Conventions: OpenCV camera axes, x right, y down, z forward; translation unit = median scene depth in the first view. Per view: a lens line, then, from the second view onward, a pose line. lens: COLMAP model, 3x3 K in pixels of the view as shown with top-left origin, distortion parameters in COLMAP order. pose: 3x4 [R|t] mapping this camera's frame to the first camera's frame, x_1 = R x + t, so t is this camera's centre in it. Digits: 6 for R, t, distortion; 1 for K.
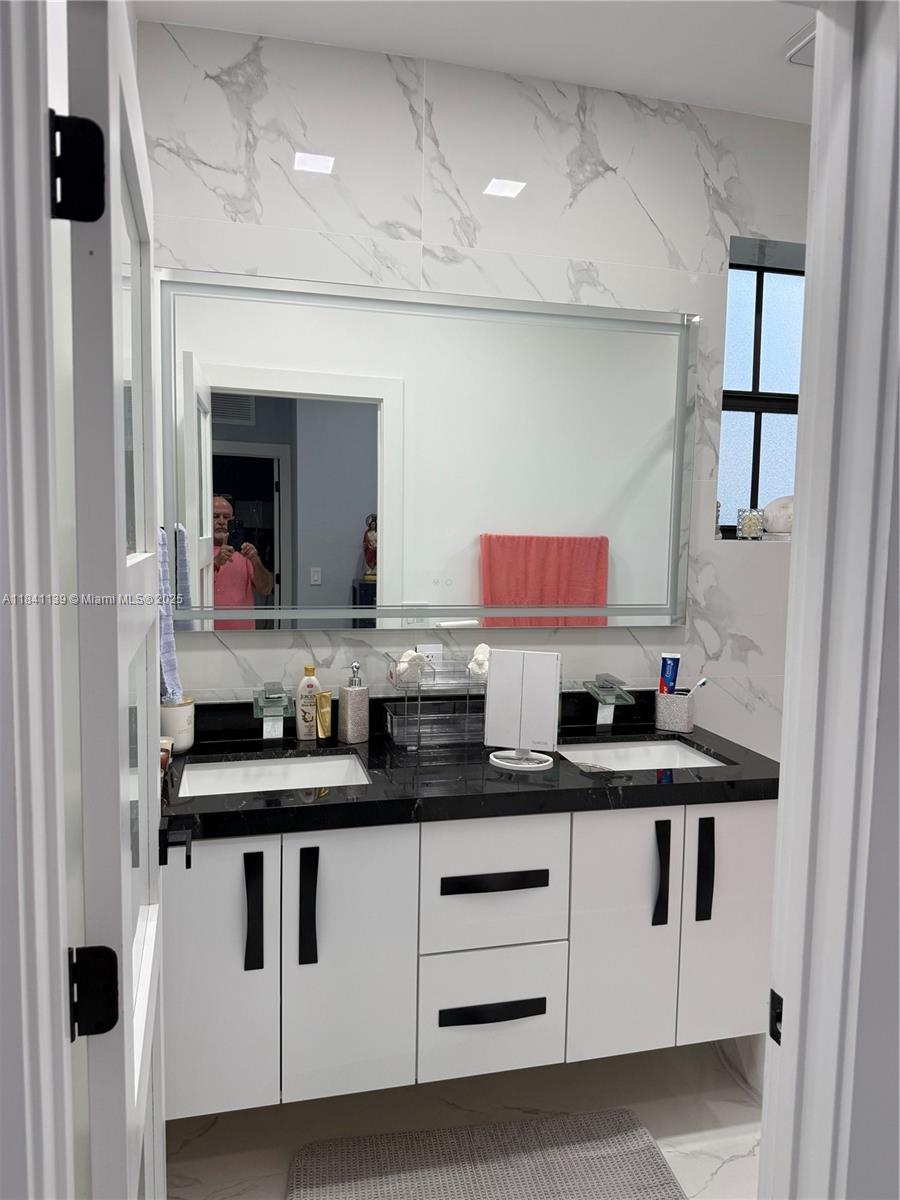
lens RADIAL K [[845.0, 0, 466.8], [0, 845.0, 593.3], [0, 0, 1]] dist [0.067929, -0.088334]
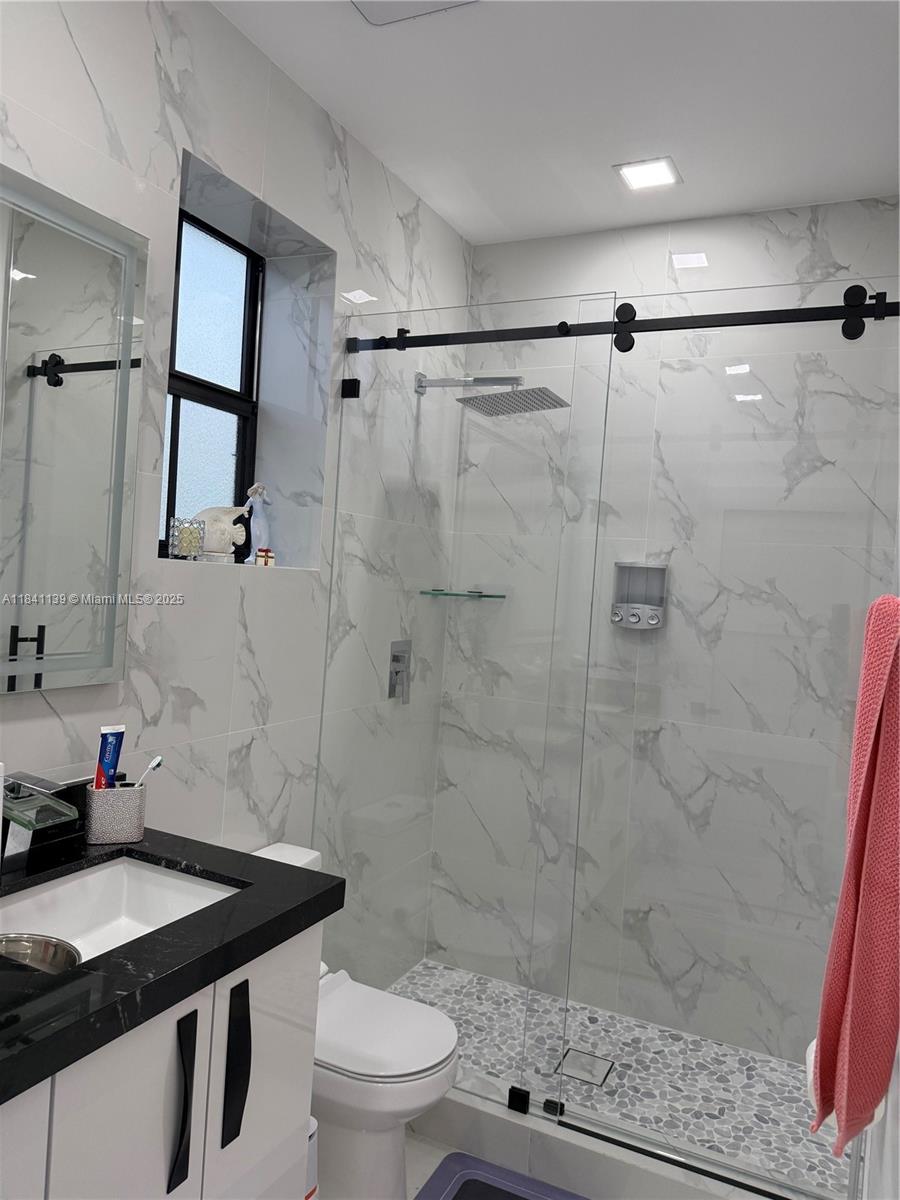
lens RADIAL K [[845.0, 0, 466.8], [0, 845.0, 593.3], [0, 0, 1]] dist [0.067929, -0.088334]
pose [[0.639976, 0.018006, 0.768184, -0.095699], [-0.010545, 0.999837, -0.014651, -0.025748], [-0.768323, 0.001276, 0.640061, 0.342806]]
